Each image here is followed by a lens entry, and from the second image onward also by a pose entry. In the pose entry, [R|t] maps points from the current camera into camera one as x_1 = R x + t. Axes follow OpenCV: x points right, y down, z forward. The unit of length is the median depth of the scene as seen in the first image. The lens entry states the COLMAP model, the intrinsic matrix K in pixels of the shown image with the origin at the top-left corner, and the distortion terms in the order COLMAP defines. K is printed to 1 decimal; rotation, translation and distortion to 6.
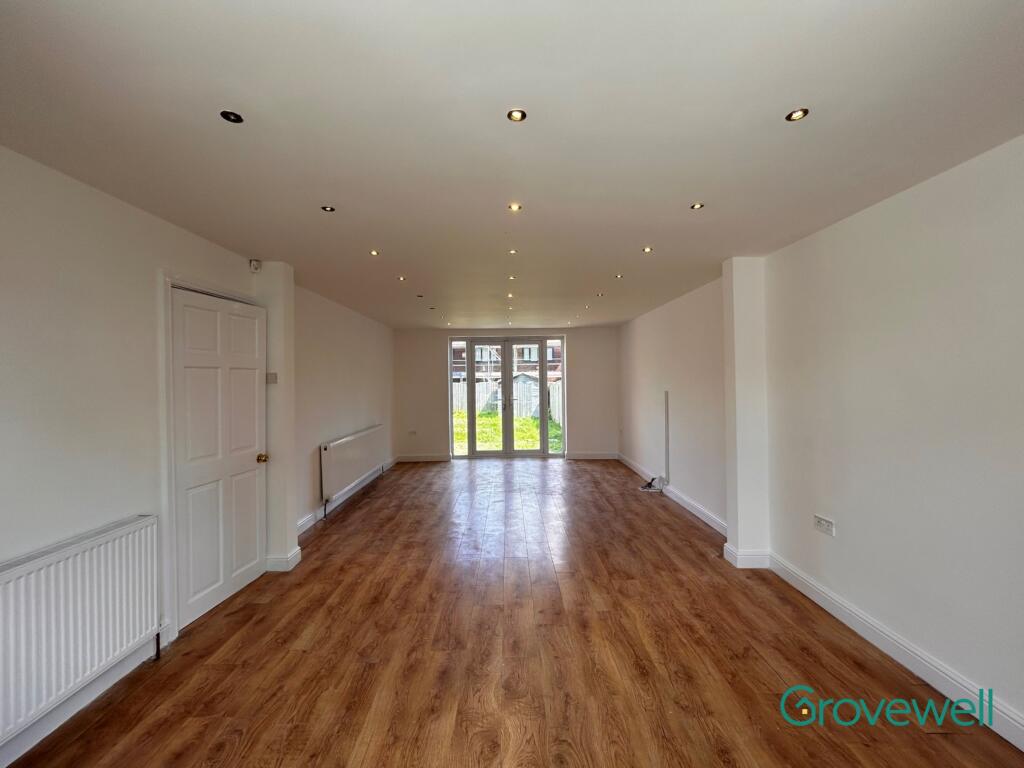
lens RADIAL K [[417.0, 0, 512.9], [0, 417.0, 382.3], [0, 0, 1]] dist [-0.003248, 0.004447]
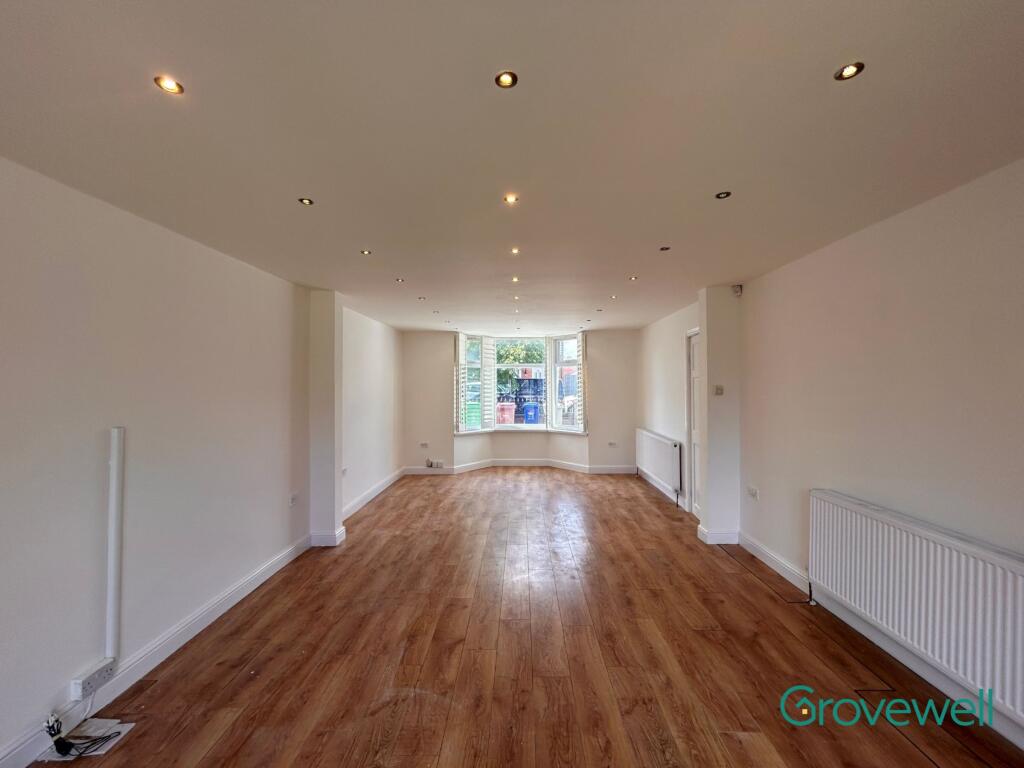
lens RADIAL K [[417.0, 0, 512.9], [0, 417.0, 382.3], [0, 0, 1]] dist [-0.003248, 0.004447]
pose [[-0.999232, 0.021054, 0.033060, -0.031026], [0.021124, 0.999775, 0.001772, -0.026781], [-0.033015, 0.002469, -0.999452, 2.301869]]
